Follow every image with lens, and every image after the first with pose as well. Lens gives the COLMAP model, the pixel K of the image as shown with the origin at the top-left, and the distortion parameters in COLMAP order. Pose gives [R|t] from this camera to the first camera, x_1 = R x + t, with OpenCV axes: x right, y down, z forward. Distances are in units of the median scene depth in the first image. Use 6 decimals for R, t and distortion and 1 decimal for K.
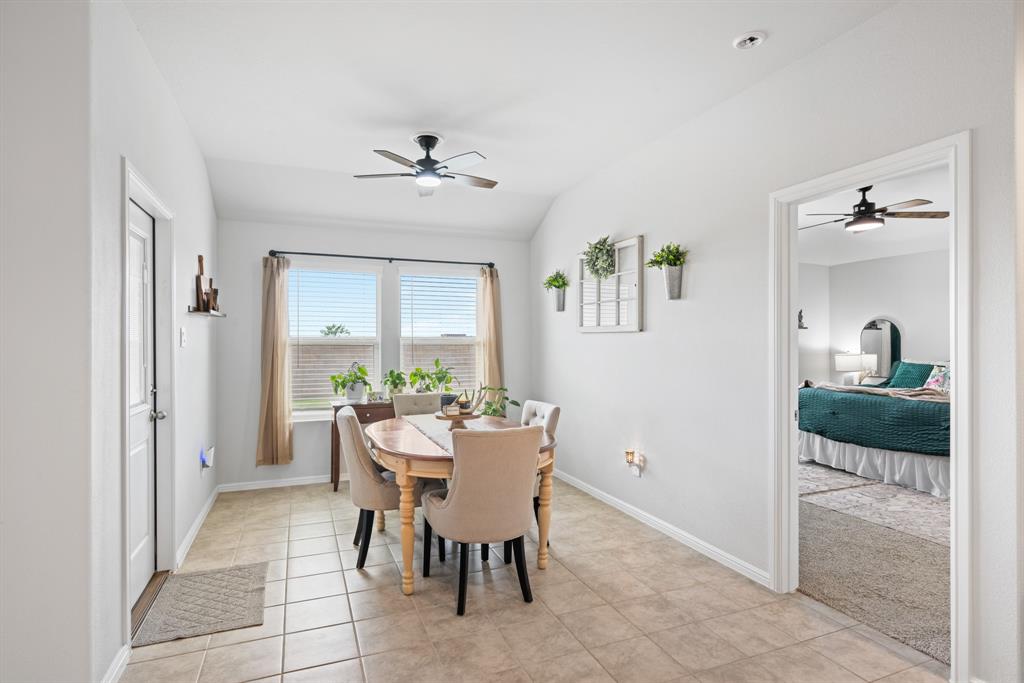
lens RADIAL K [[529.7, 0, 512.0], [0, 529.7, 341.5], [0, 0, 1]] dist [0.000539, 0.000166]
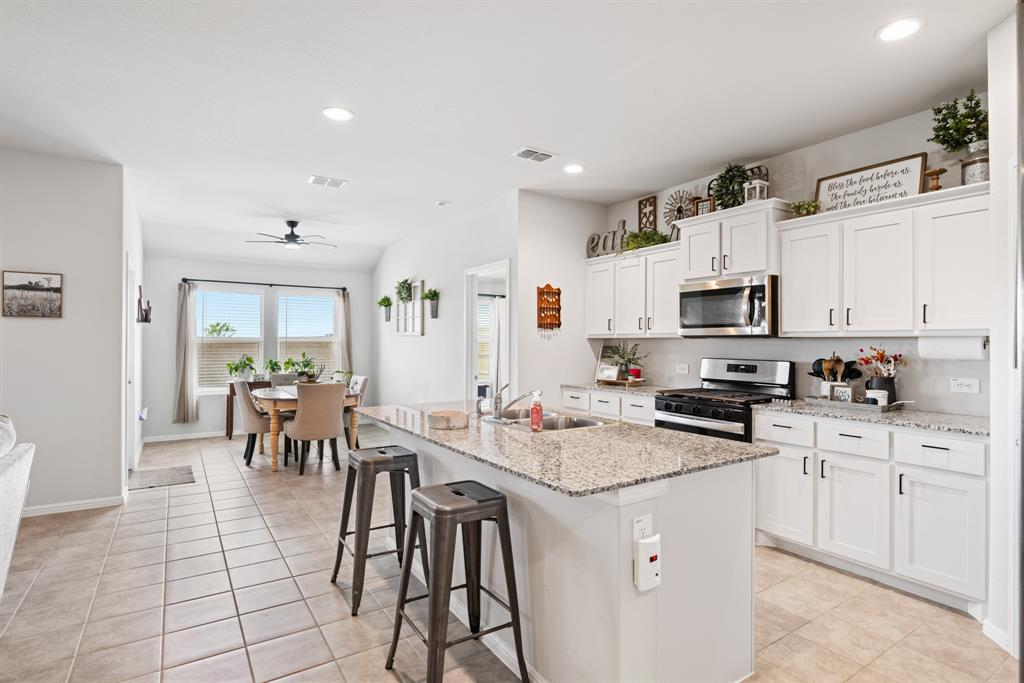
lens RADIAL K [[520.0, 0, 512.0], [0, 520.0, 341.5], [0, 0, 1]] dist [-0.000285, -0.000191]
pose [[0.981627, 0.005580, 0.190729, 0.170833], [-0.005582, 0.999984, -0.000530, -0.000201], [-0.190729, -0.000545, 0.981643, -0.606589]]
